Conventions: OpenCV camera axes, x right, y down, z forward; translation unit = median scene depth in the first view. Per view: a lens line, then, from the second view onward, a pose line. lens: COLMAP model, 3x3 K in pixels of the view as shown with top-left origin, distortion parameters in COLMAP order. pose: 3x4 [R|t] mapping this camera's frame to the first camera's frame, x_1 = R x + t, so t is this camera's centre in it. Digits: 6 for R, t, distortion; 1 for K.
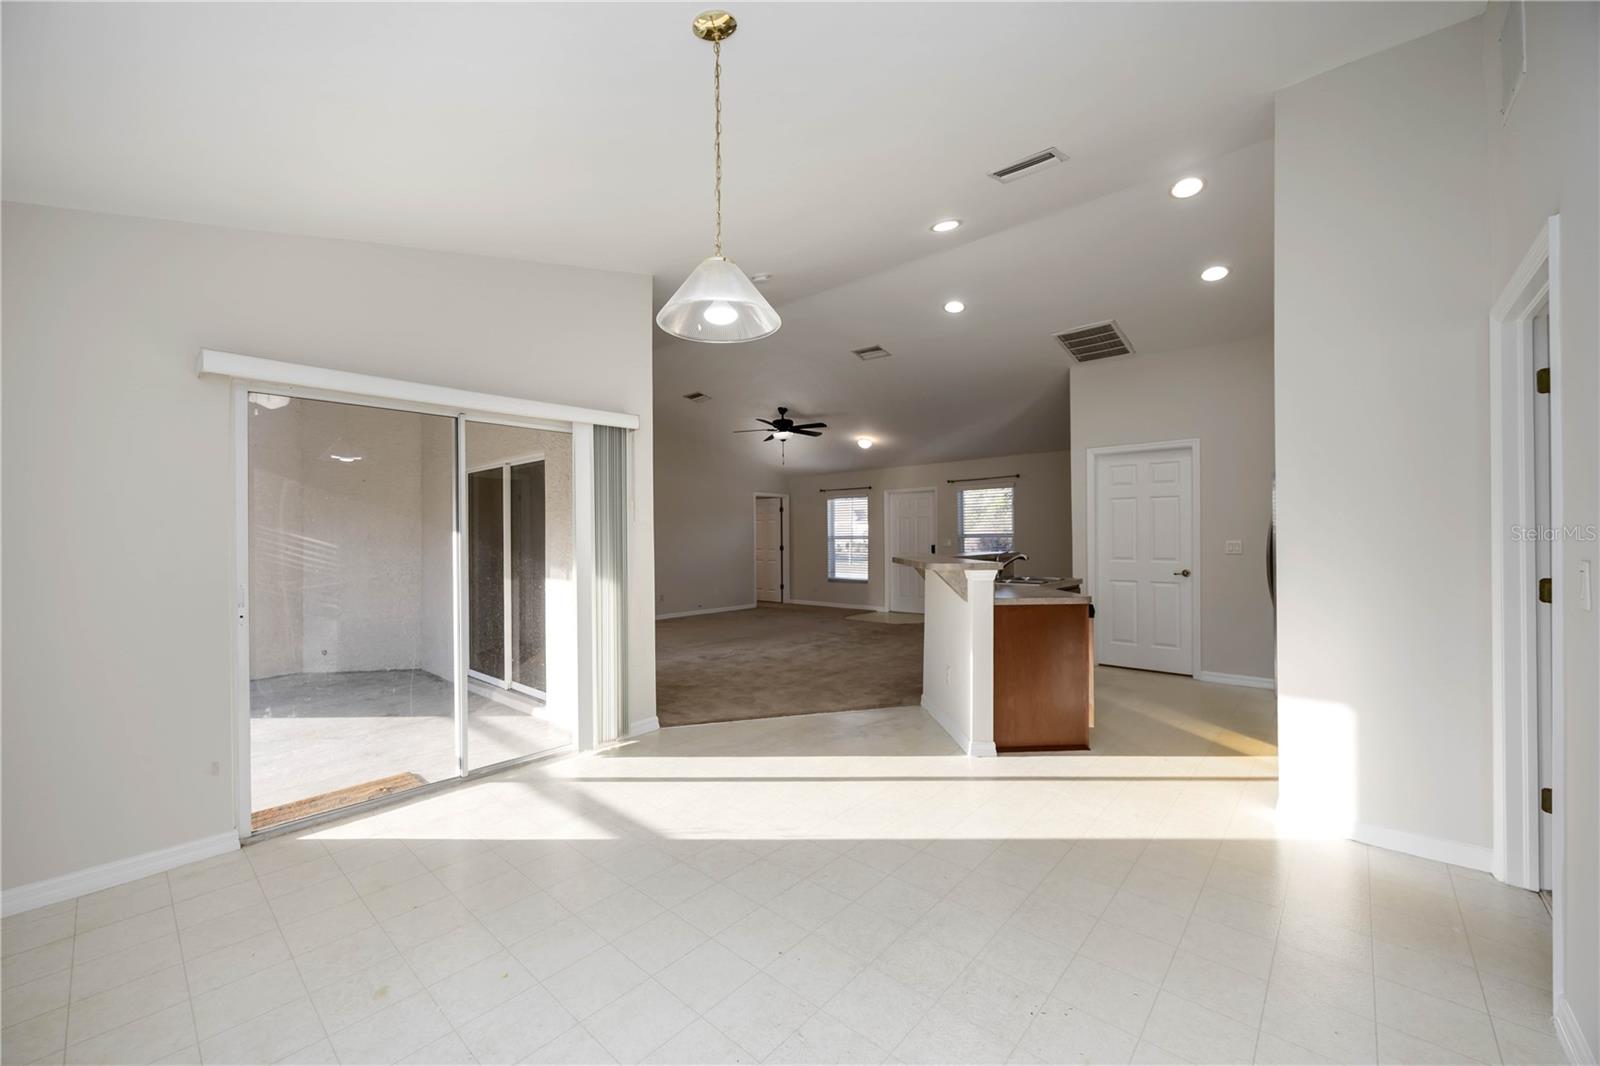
lens RADIAL K [[639.1, 0, 800.0], [0, 639.1, 533.0], [0, 0, 1]] dist [0.000437, 0.000090]
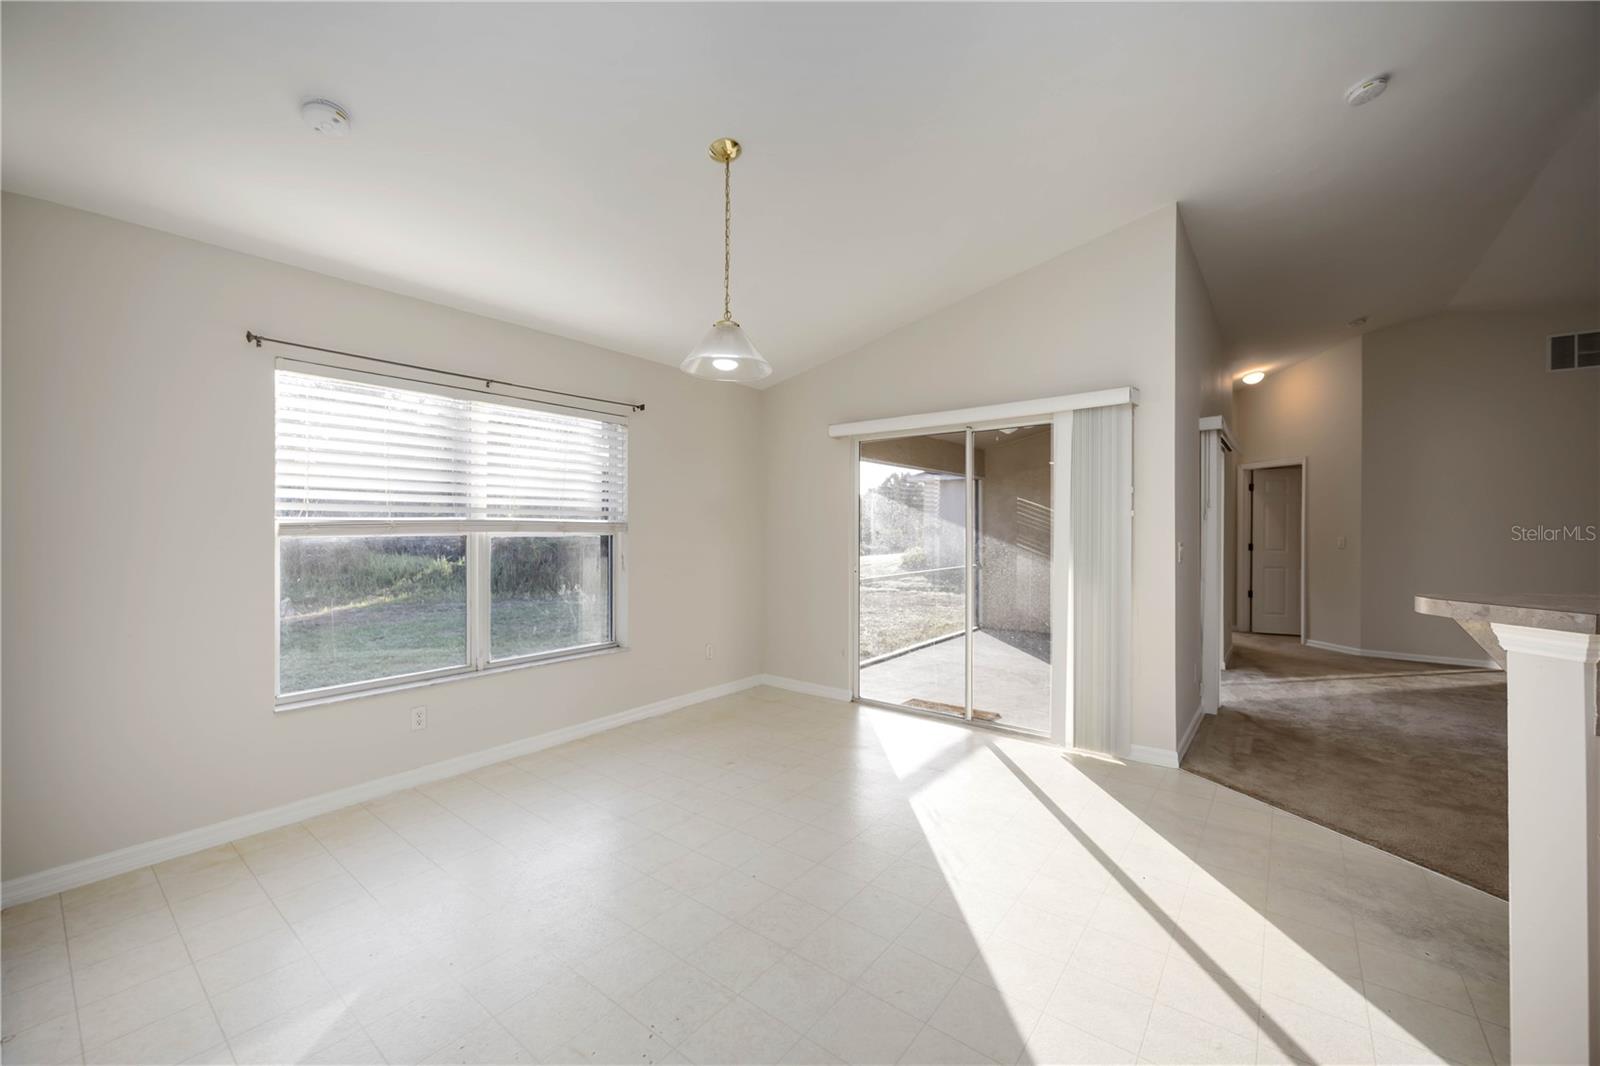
lens RADIAL K [[621.8, 0, 796.2], [0, 621.8, 540.0], [0, 0, 1]] dist [0.000659, 0.000200]
pose [[0.044341, 0.025441, -0.998692, 0.225205], [0.002133, 0.999671, 0.025561, -0.000066], [0.999014, -0.003264, 0.044272, 0.208771]]
